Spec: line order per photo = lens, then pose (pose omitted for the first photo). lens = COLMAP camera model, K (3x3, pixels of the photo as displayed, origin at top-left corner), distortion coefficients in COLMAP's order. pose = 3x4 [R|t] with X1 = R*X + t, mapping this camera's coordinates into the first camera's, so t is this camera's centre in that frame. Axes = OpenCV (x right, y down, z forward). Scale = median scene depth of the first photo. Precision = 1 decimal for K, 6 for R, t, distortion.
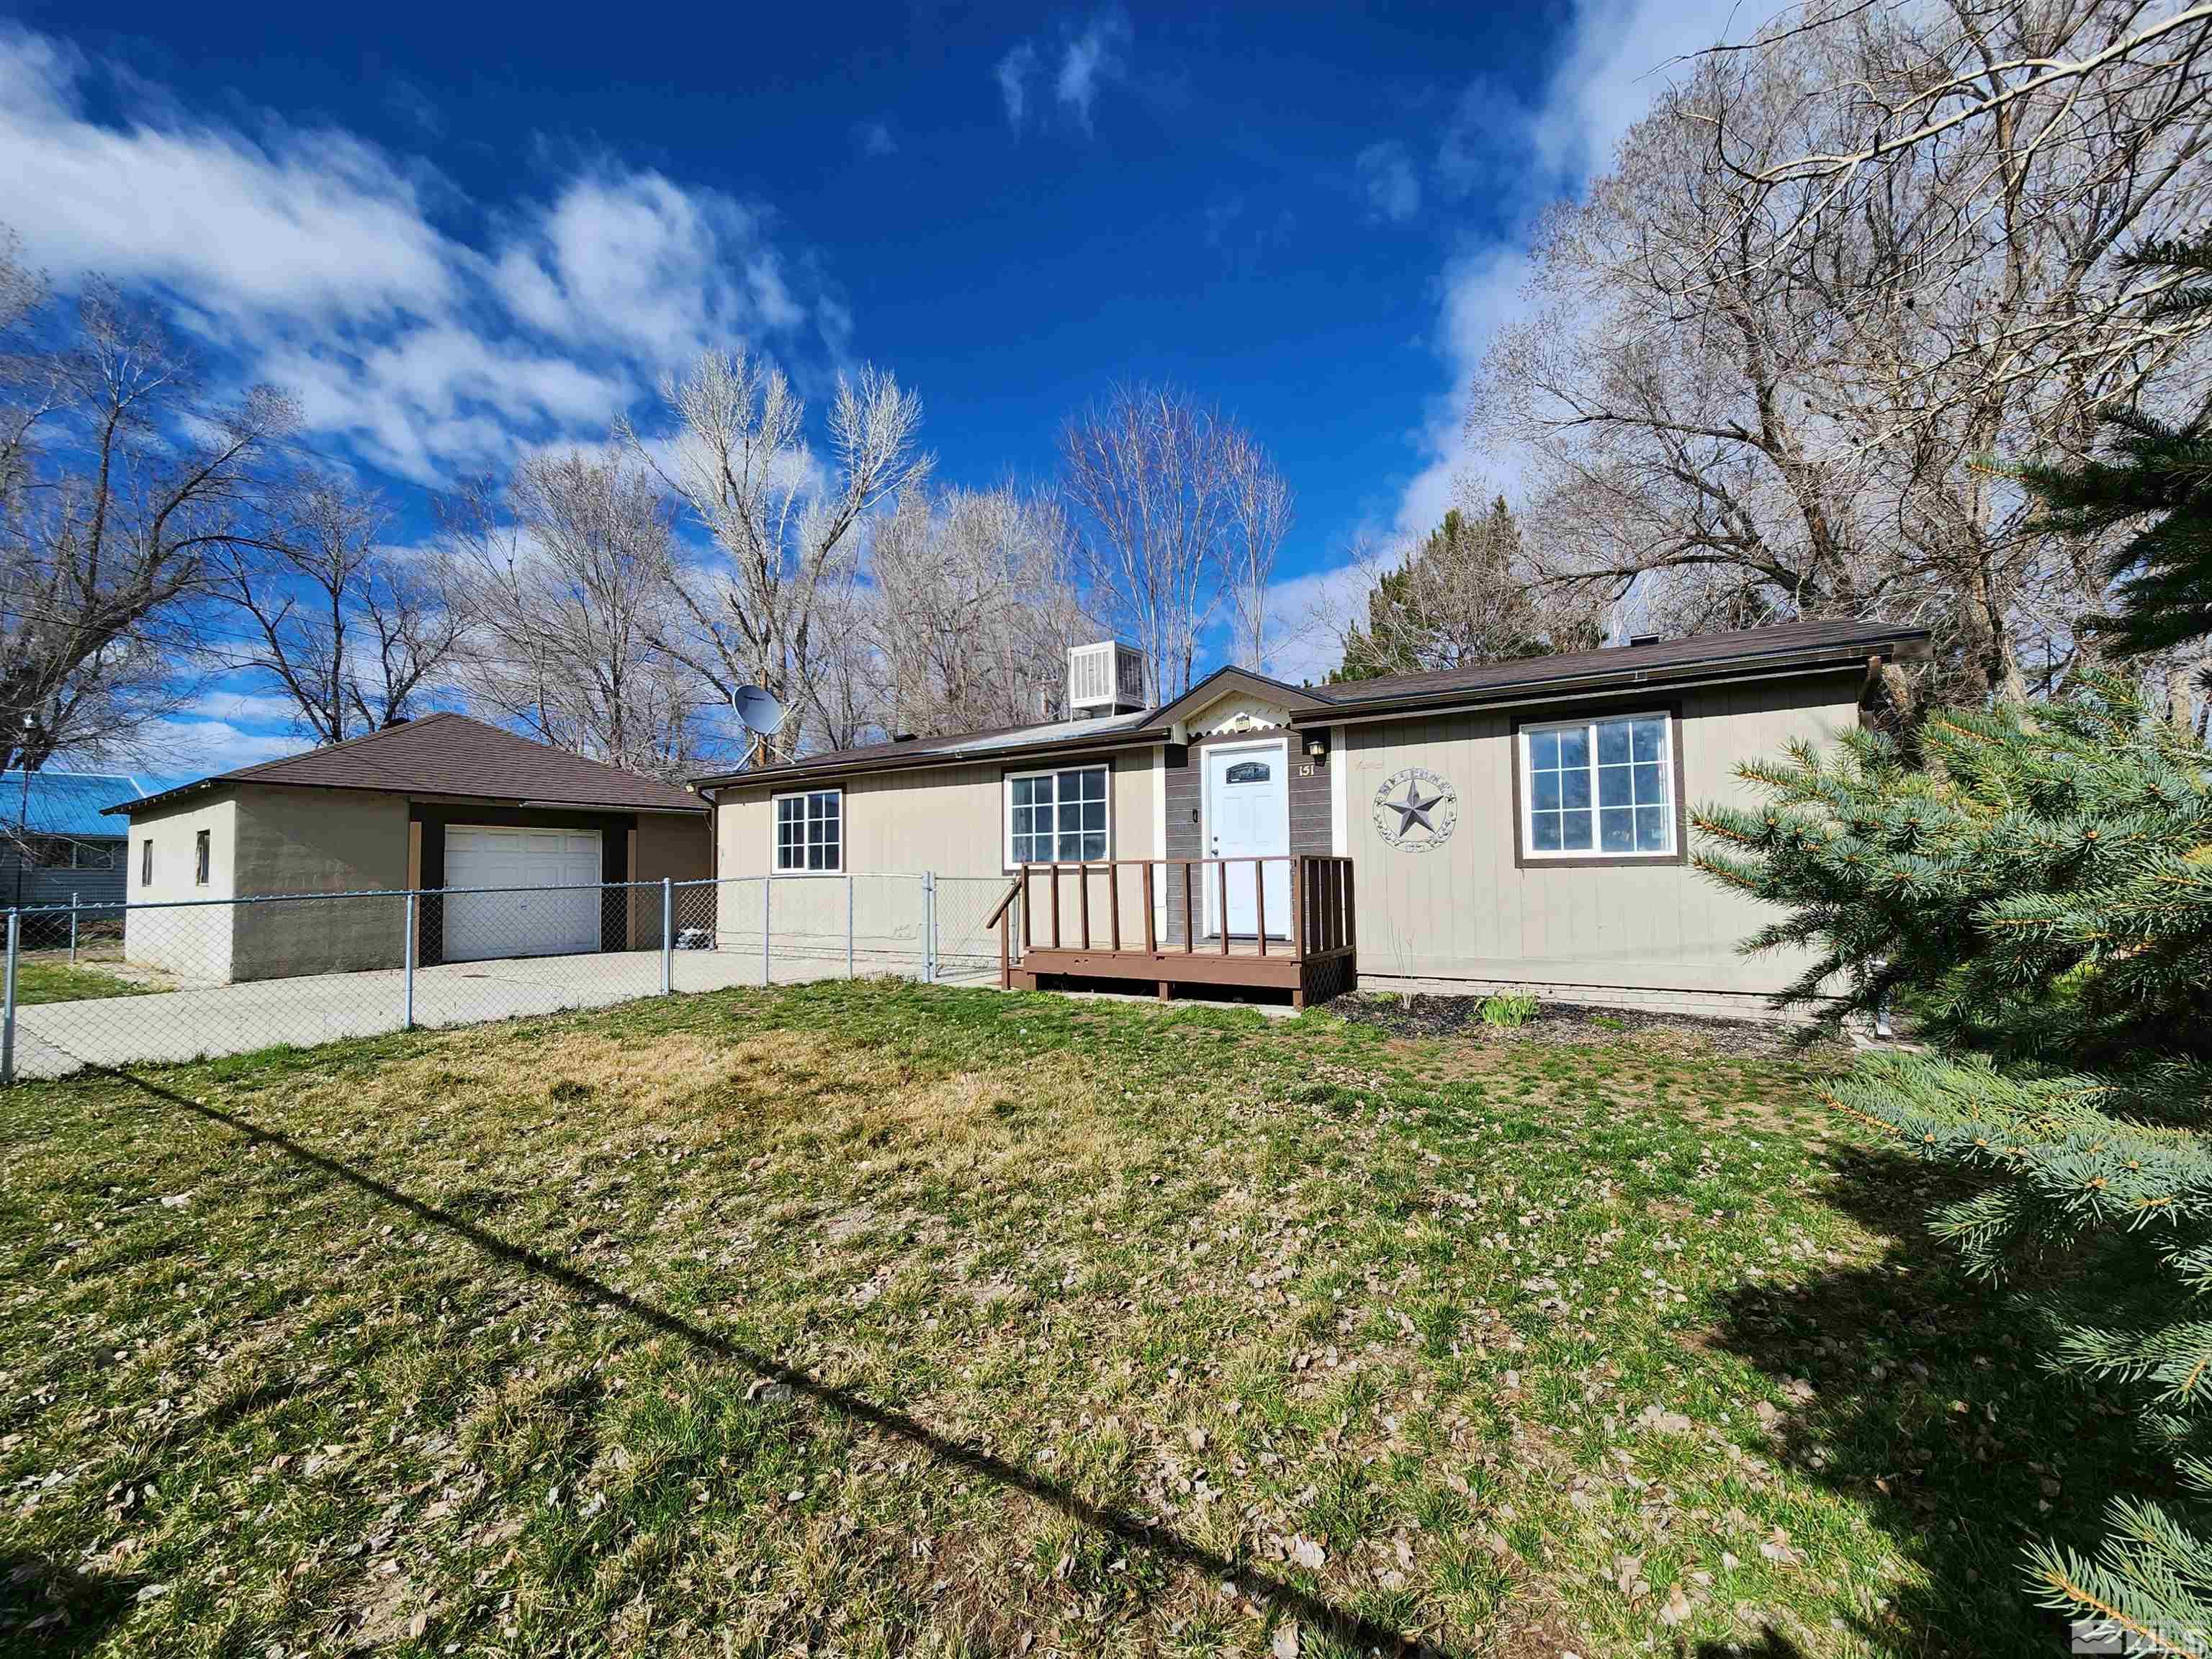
lens RADIAL K [[899.5, 0, 1120.6], [0, 899.5, 834.9], [0, 0, 1]] dist [0.000024, -0.000720]
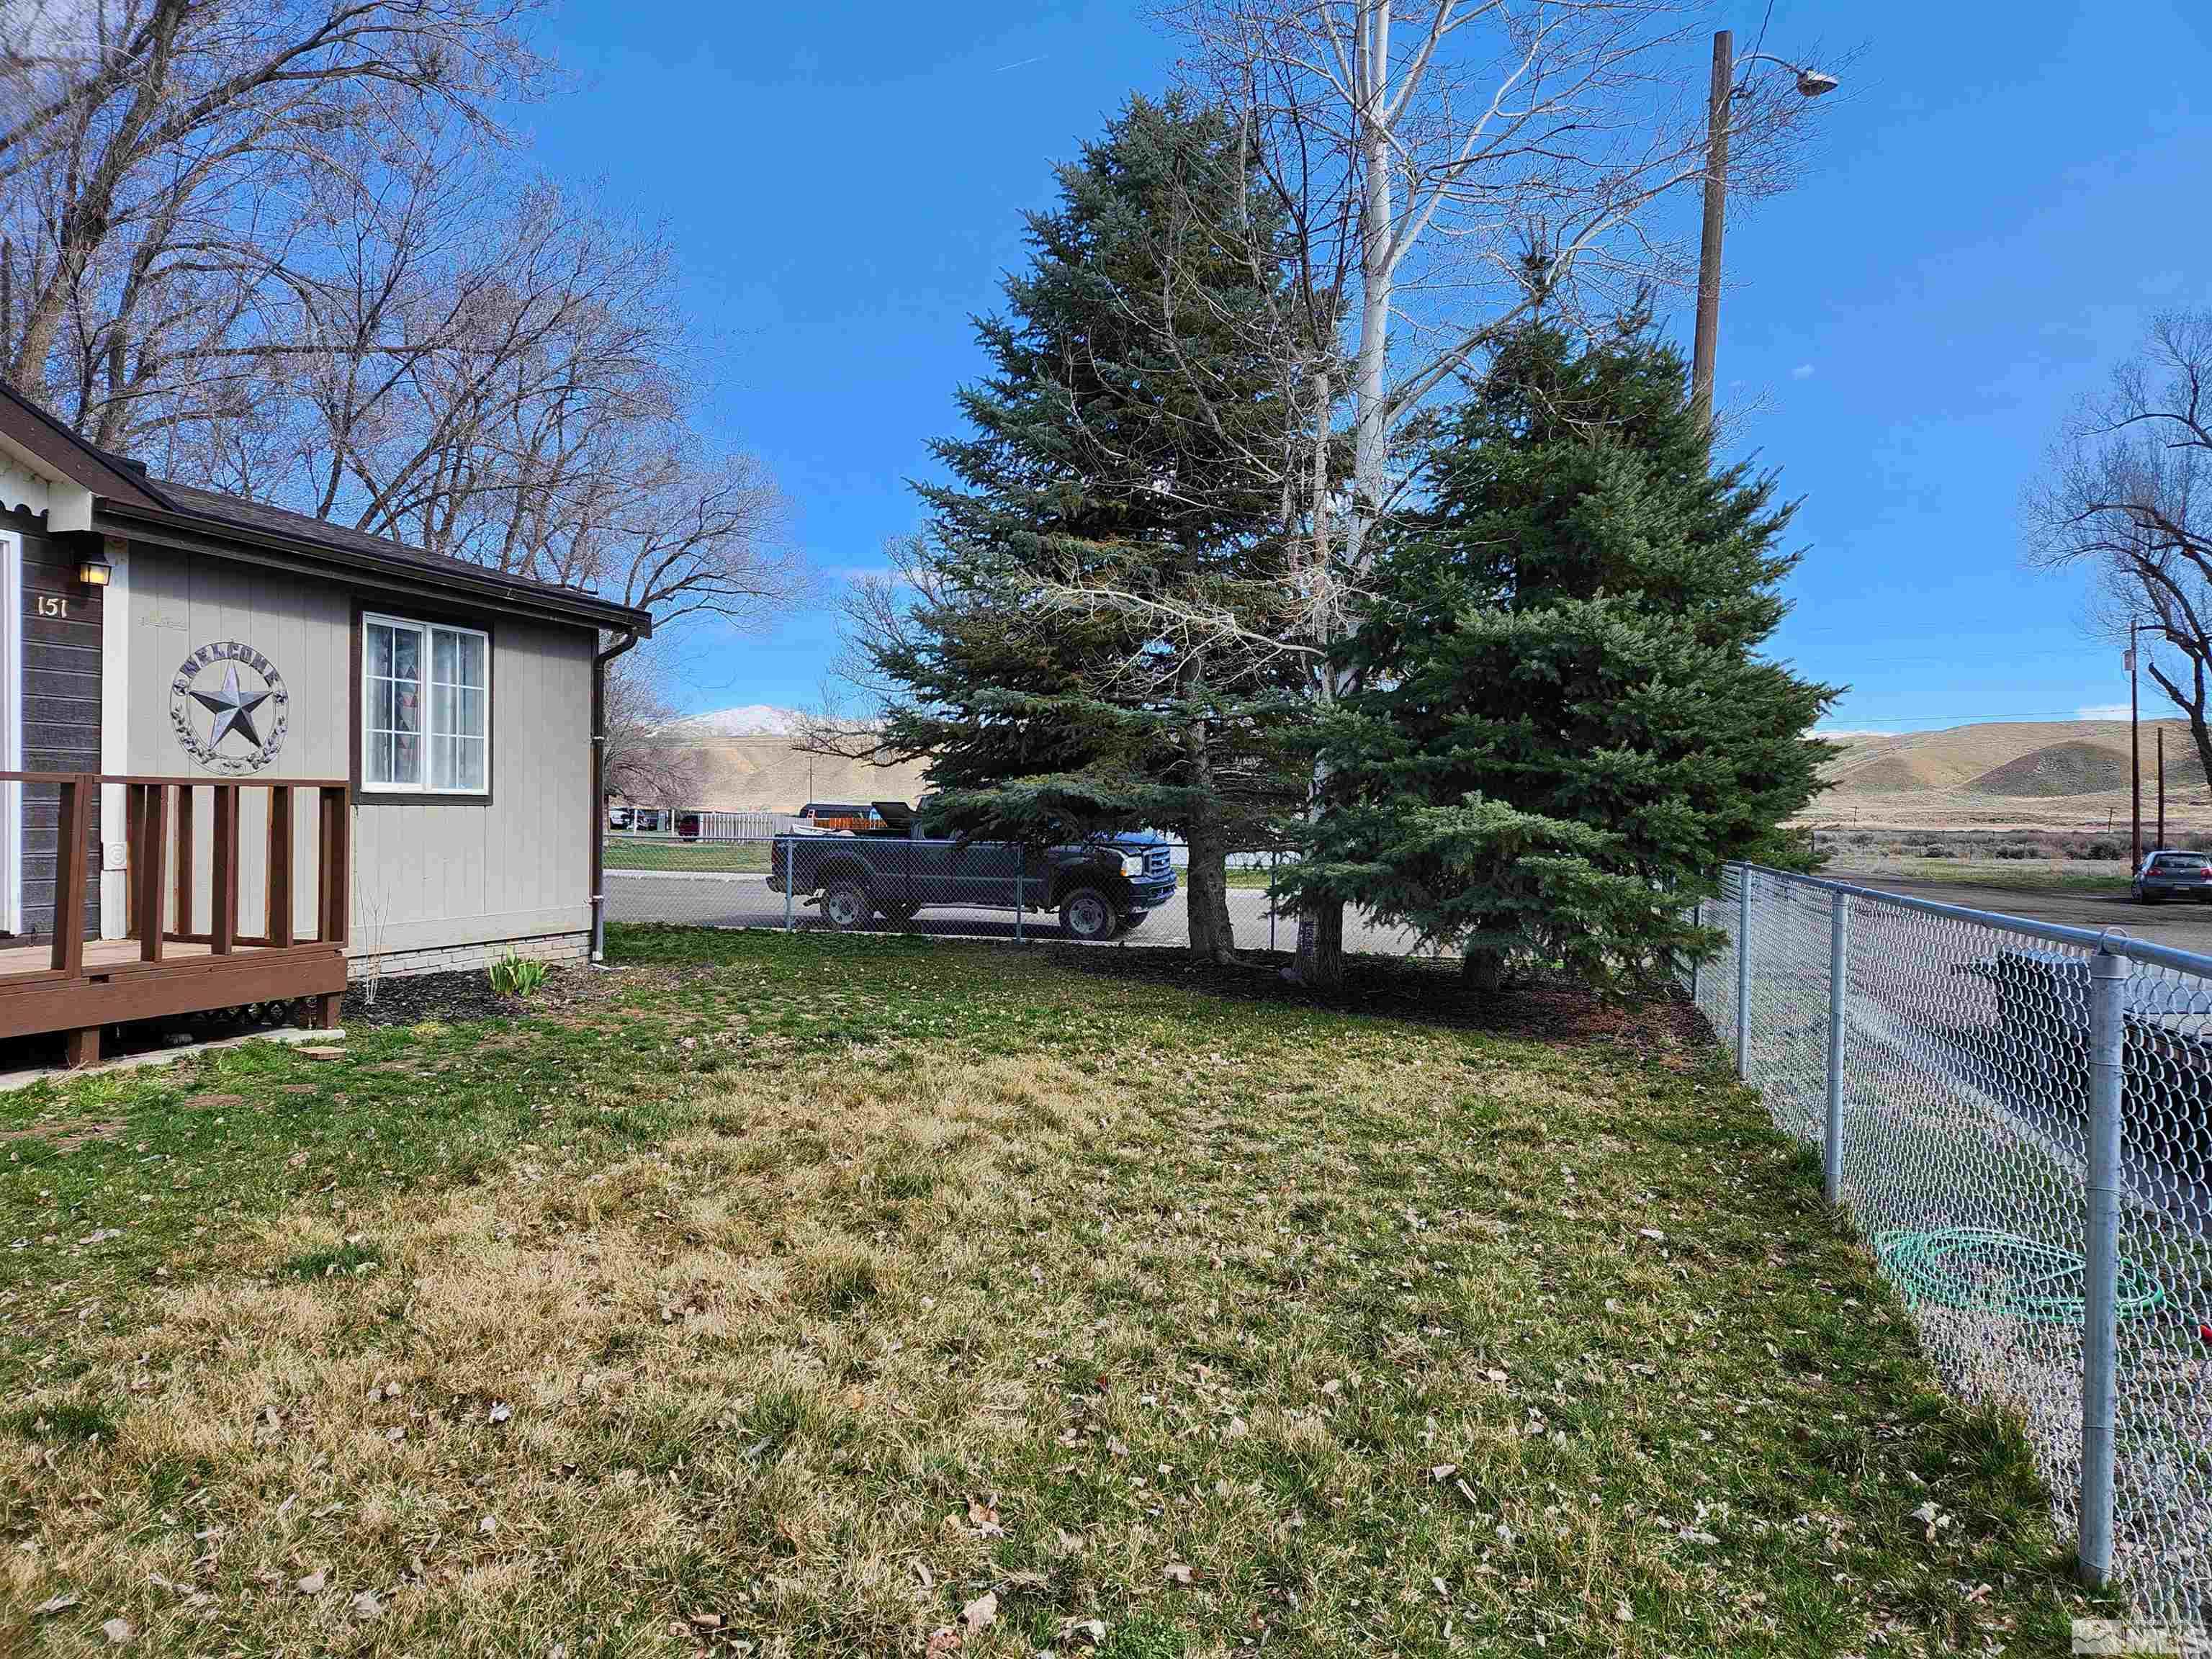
lens RADIAL K [[1459.7, 0, 1106.0], [0, 1459.7, 829.5], [0, 0, 1]] dist [-0.000838, -0.000160]
pose [[-0.240002, -0.000569, 0.970772, -0.844597], [-0.053278, 0.998500, -0.012586, 0.038831], [-0.969309, -0.054741, -0.239672, 0.671067]]
